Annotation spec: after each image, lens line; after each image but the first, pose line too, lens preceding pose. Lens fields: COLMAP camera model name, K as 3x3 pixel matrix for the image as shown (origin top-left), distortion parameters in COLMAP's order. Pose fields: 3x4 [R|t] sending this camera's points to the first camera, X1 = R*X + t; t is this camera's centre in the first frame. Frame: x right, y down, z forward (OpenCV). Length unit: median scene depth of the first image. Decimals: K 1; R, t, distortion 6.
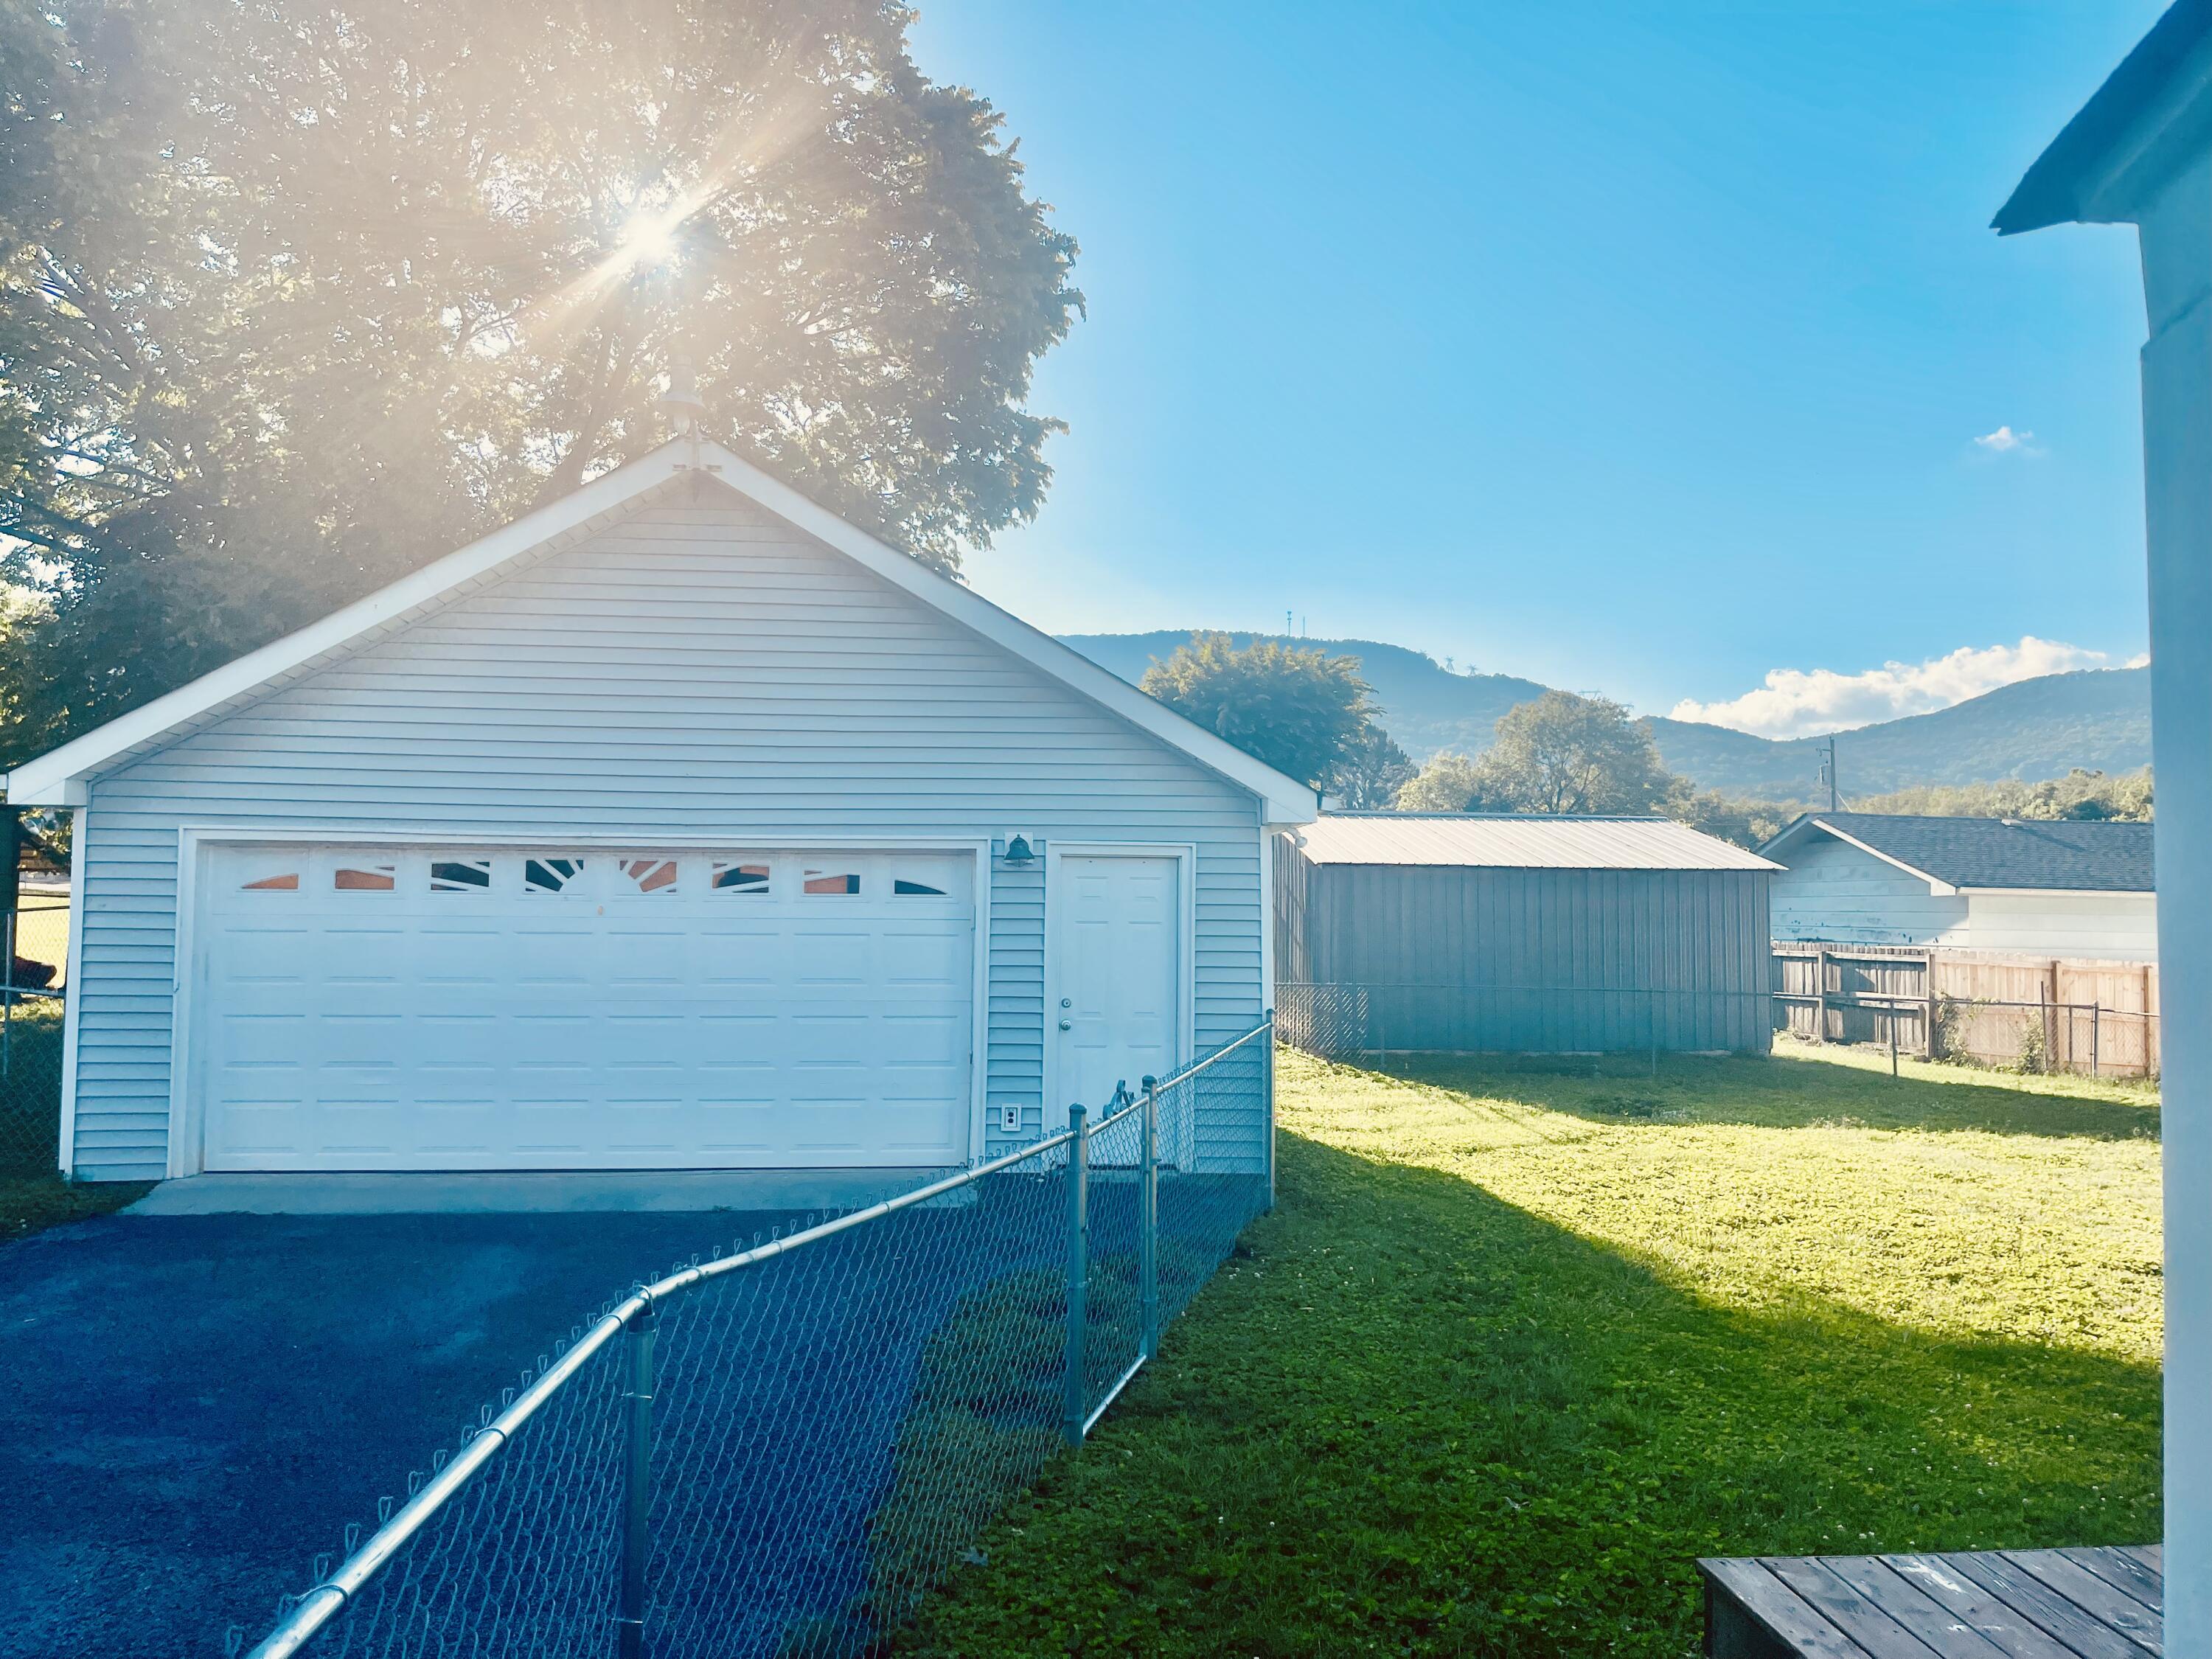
lens RADIAL K [[1607.3, 0, 1106.0], [0, 1607.3, 829.5], [0, 0, 1]] dist [0.086612, -0.091678]
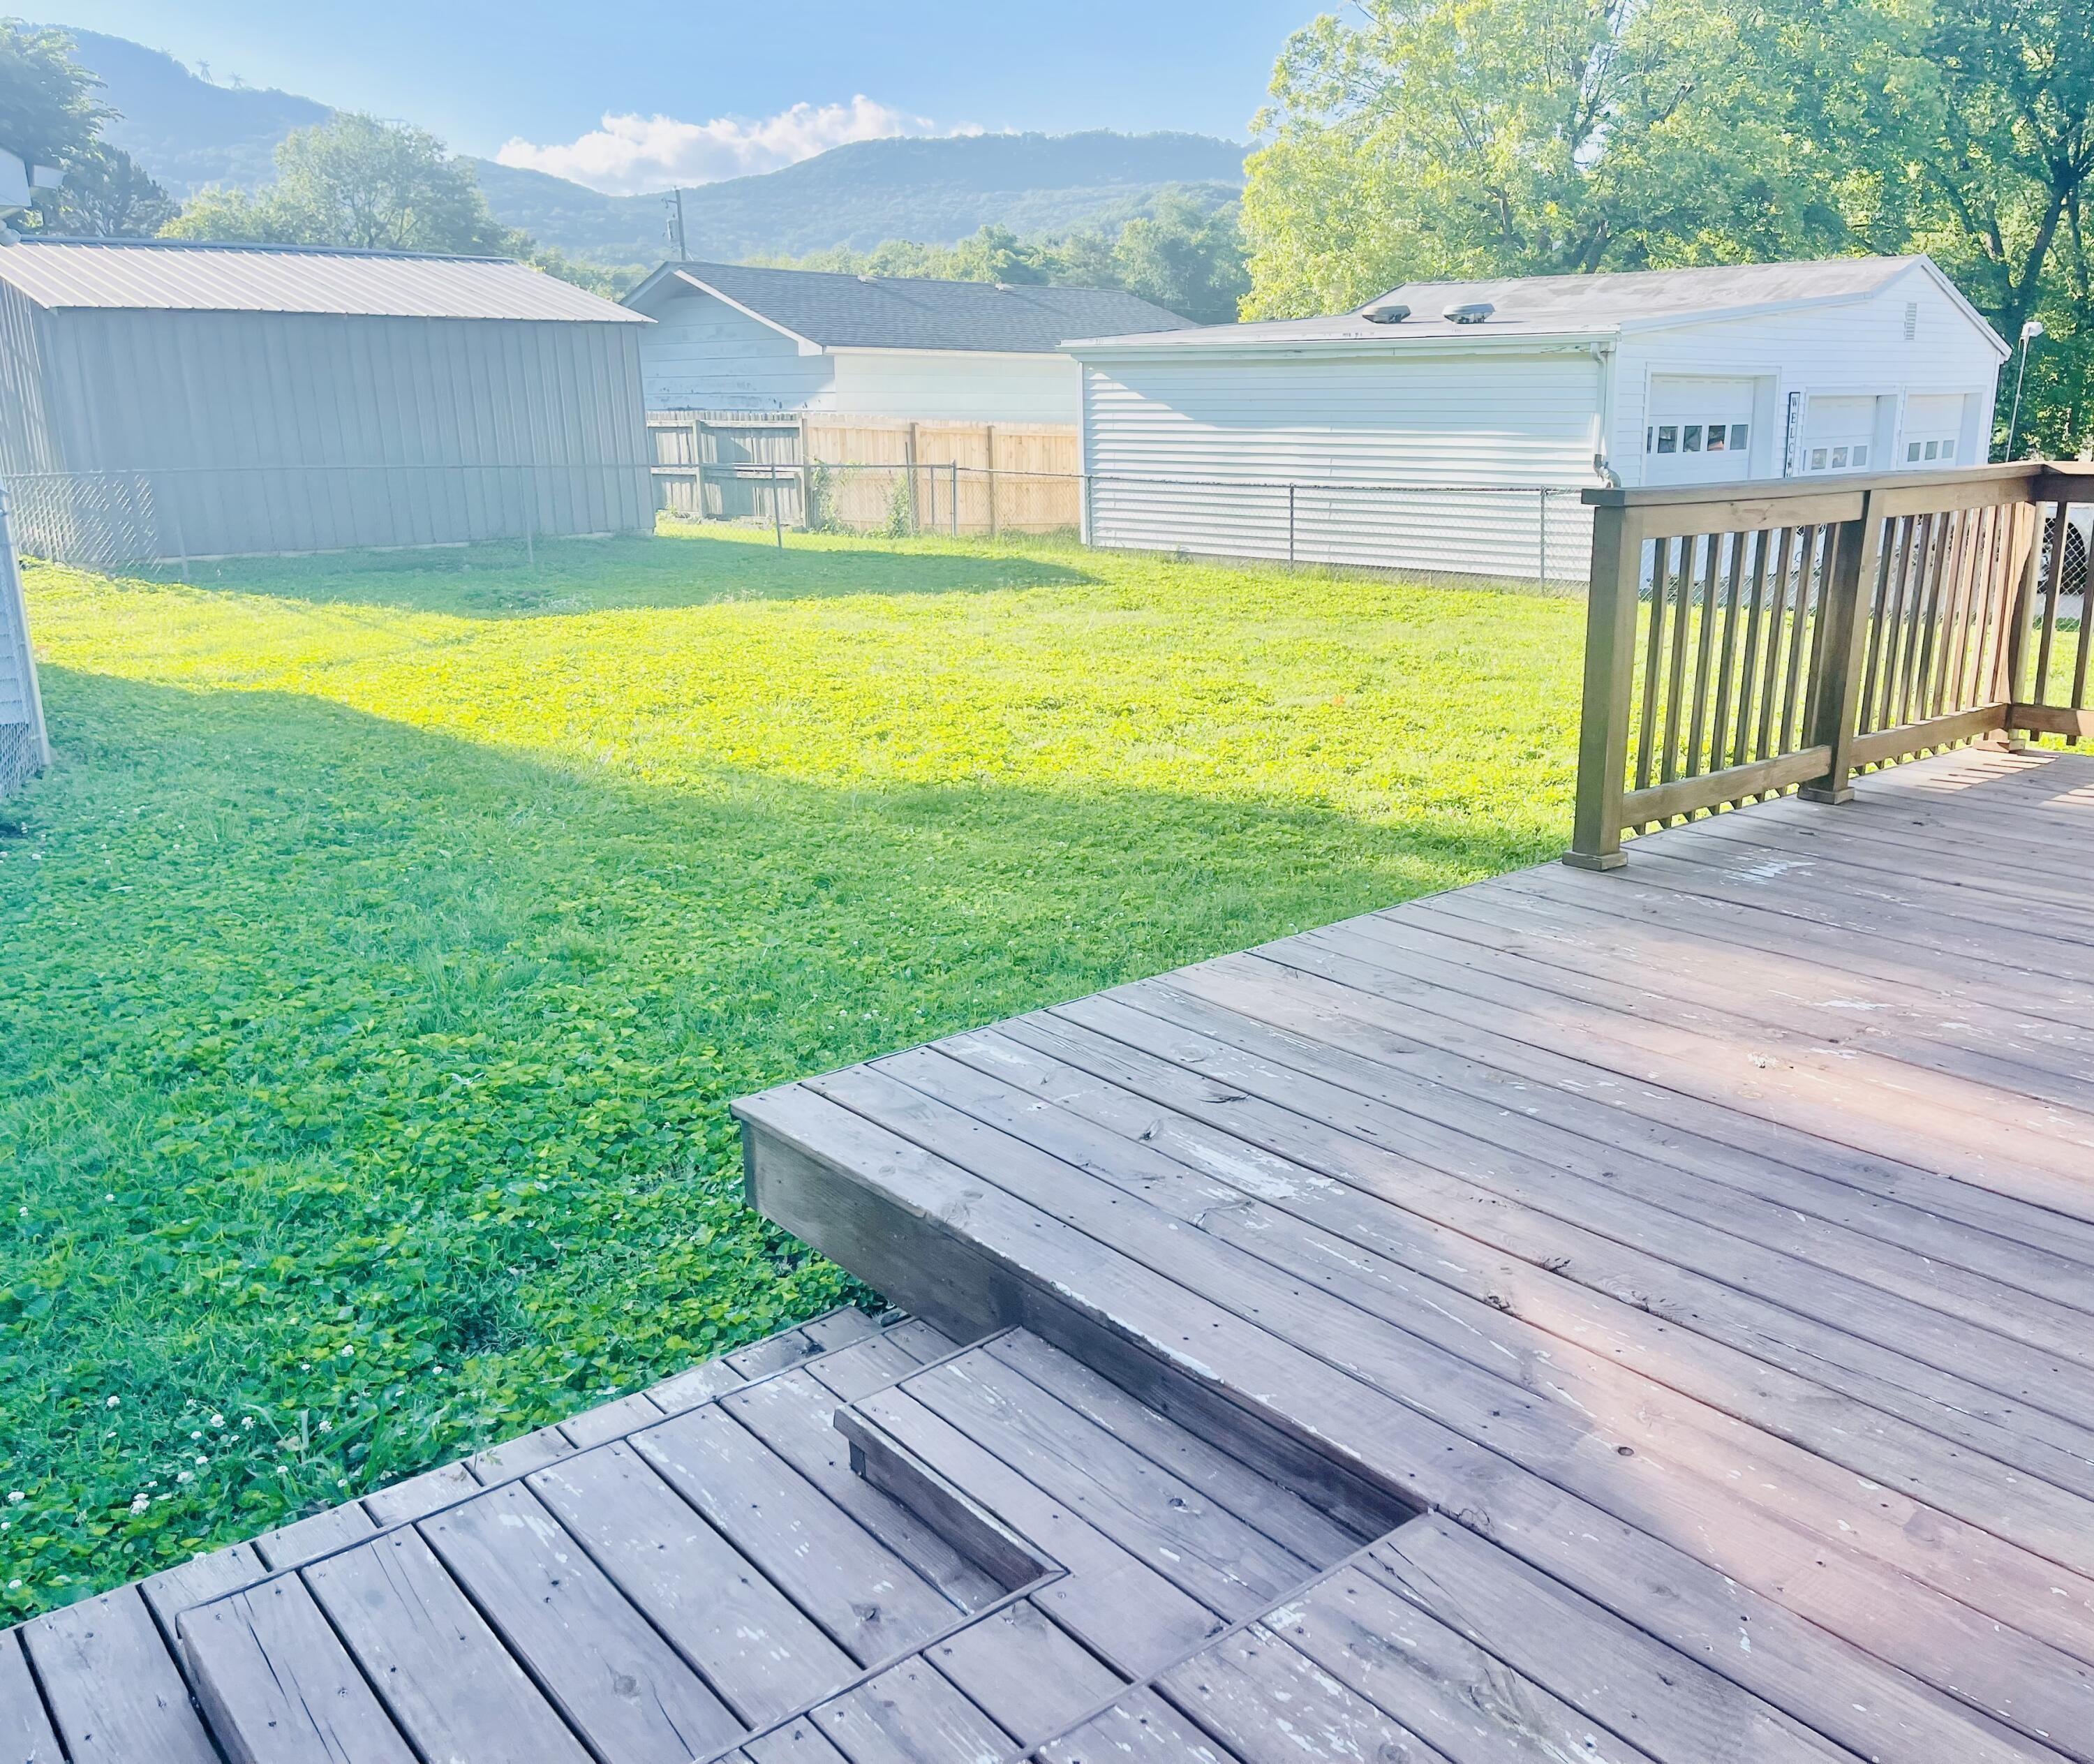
lens RADIAL K [[1691.0, 0, 1052.9], [0, 1691.0, 845.6], [0, 0, 1]] dist [0.008196, -0.004805]
pose [[0.797589, -0.156951, 0.582425, 0.017424], [-0.017300, 0.959206, 0.282178, 0.052508], [-0.602954, -0.235138, 0.762337, 0.165540]]
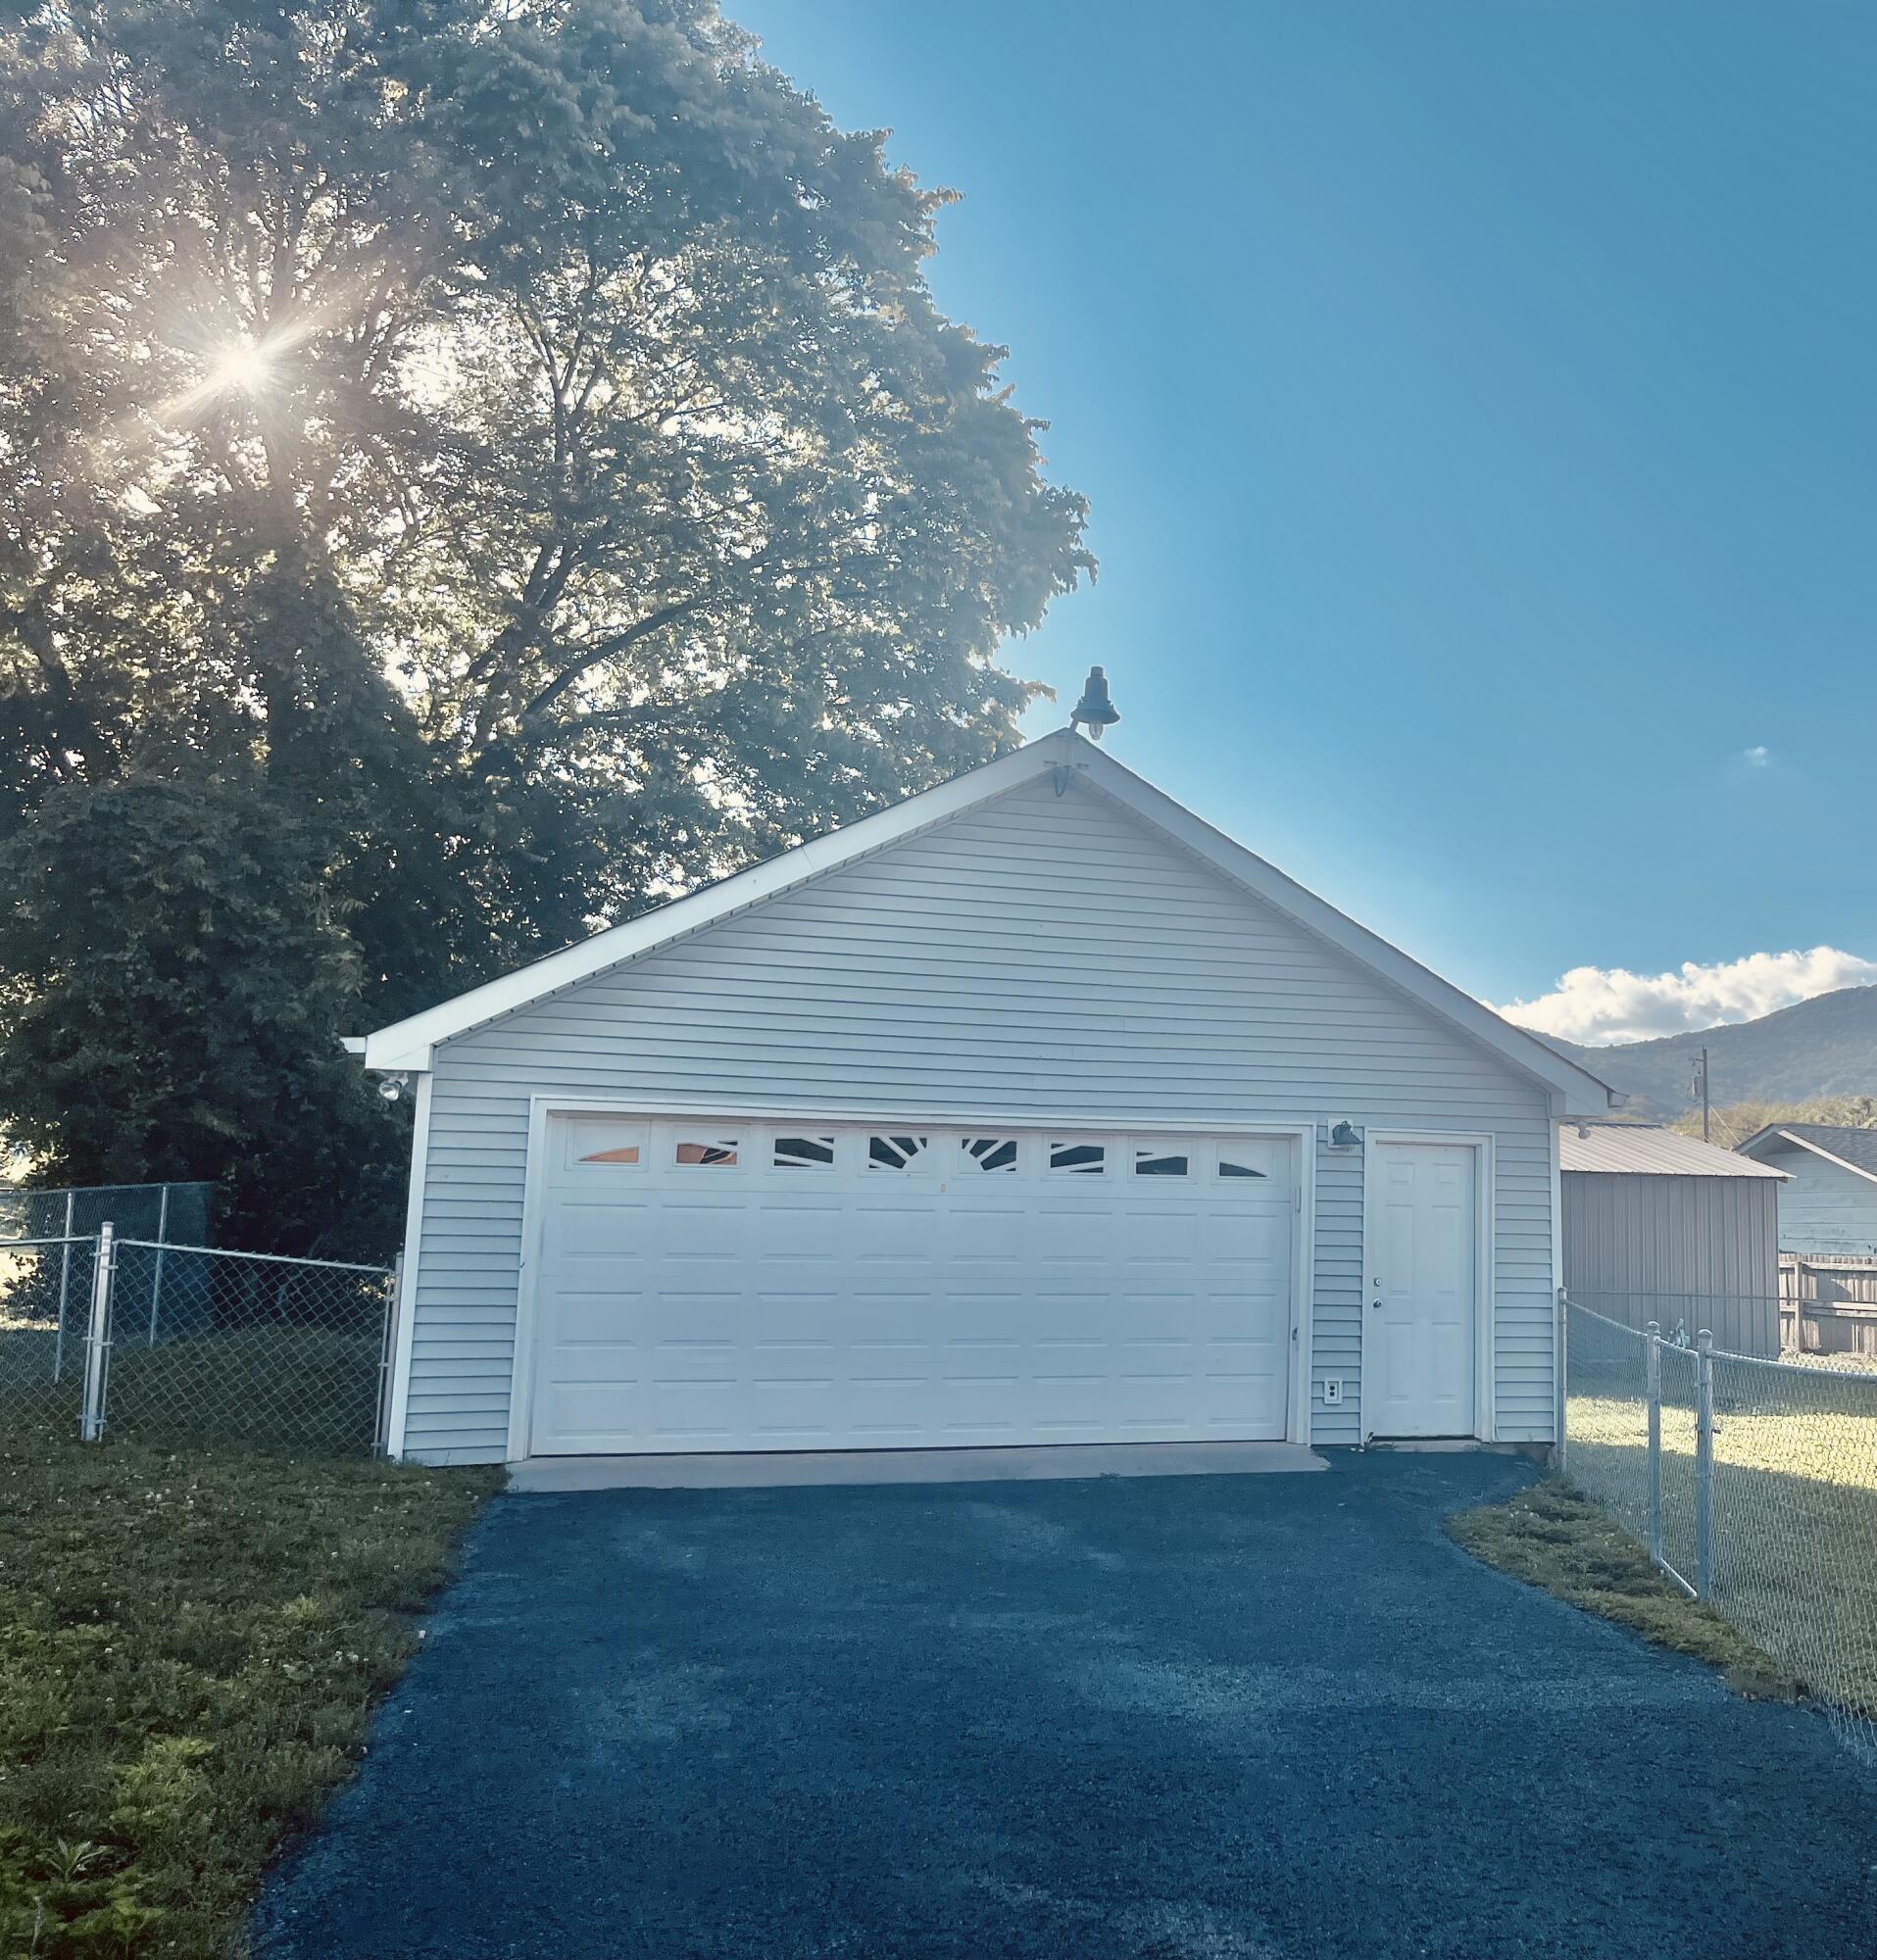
lens RADIAL K [[2269.6, 0, 938.5], [0, 2269.6, 980.0], [0, 0, 1]] dist [0.005171, 0.449093]
pose [[0.966128, 0.036256, 0.255506, -0.701049], [-0.017473, 0.997000, -0.075402, 0.028091], [-0.257473, 0.068384, 0.963863, -0.384578]]
